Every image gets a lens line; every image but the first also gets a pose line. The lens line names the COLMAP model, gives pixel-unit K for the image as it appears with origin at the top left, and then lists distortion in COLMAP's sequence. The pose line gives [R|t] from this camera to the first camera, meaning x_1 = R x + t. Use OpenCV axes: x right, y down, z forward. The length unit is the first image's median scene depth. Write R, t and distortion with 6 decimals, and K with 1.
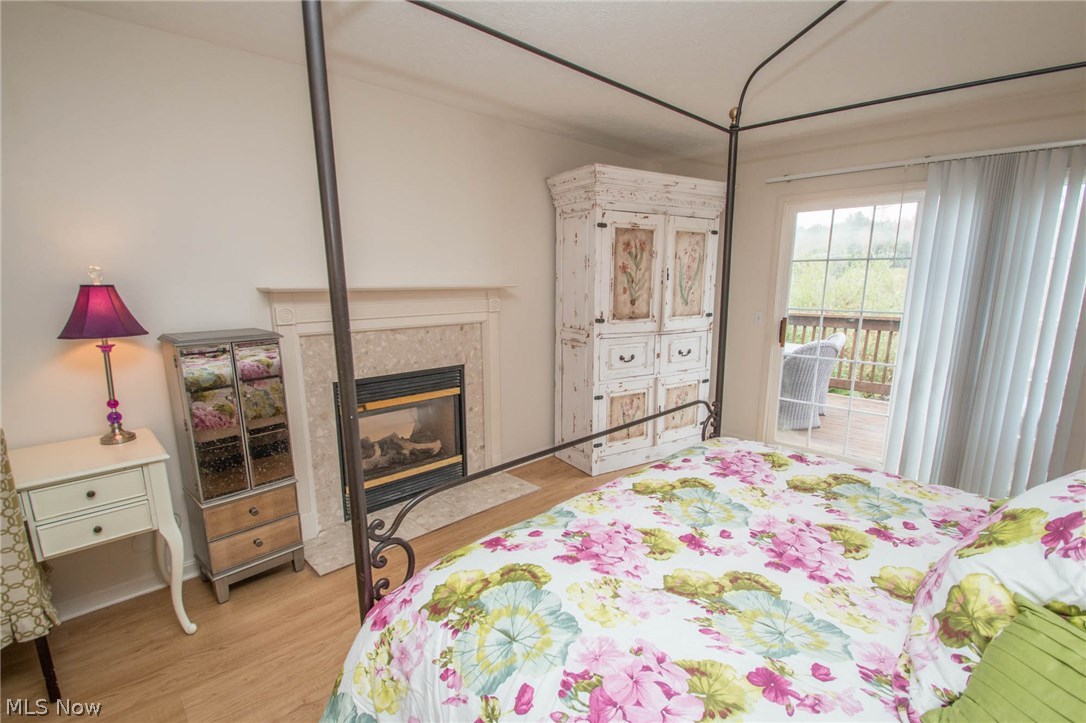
lens RADIAL K [[500.6, 0, 552.0], [0, 500.6, 381.0], [0, 0, 1]] dist [0.007074, -0.012109]
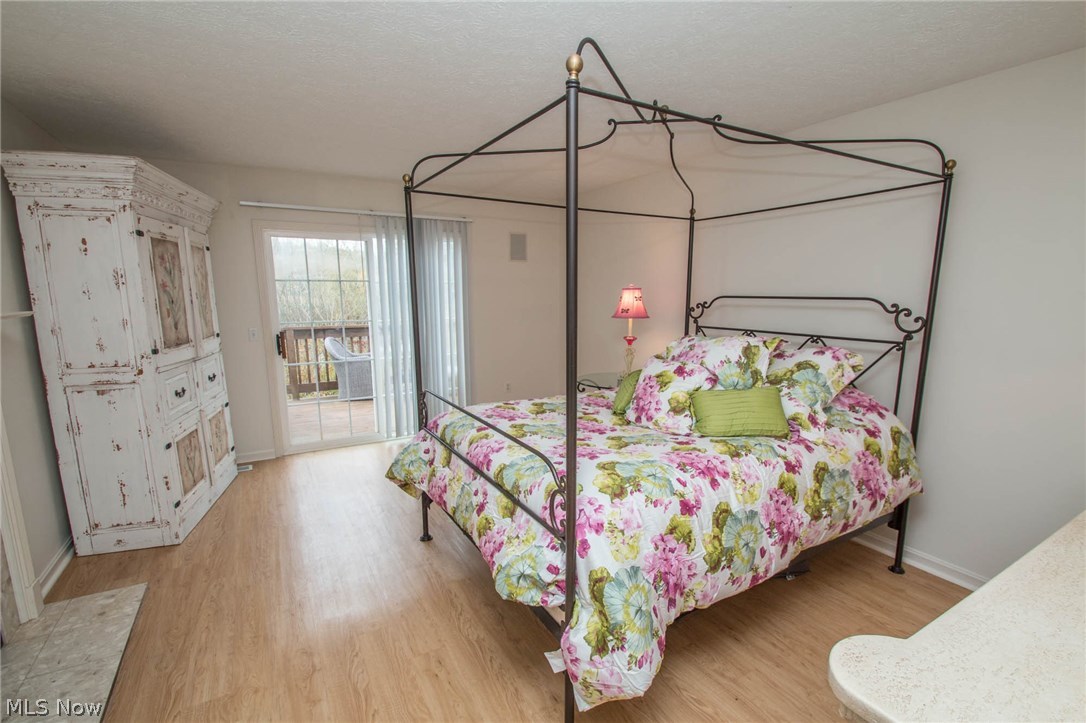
lens RADIAL K [[500.6, 0, 541.5], [0, 500.6, 382.2], [0, 0, 1]] dist [0.007074, -0.012109]
pose [[0.258163, -0.172787, 0.950524, -0.512975], [0.197383, 0.972556, 0.123183, -0.048871], [-0.945723, 0.155816, 0.285183, 0.194402]]
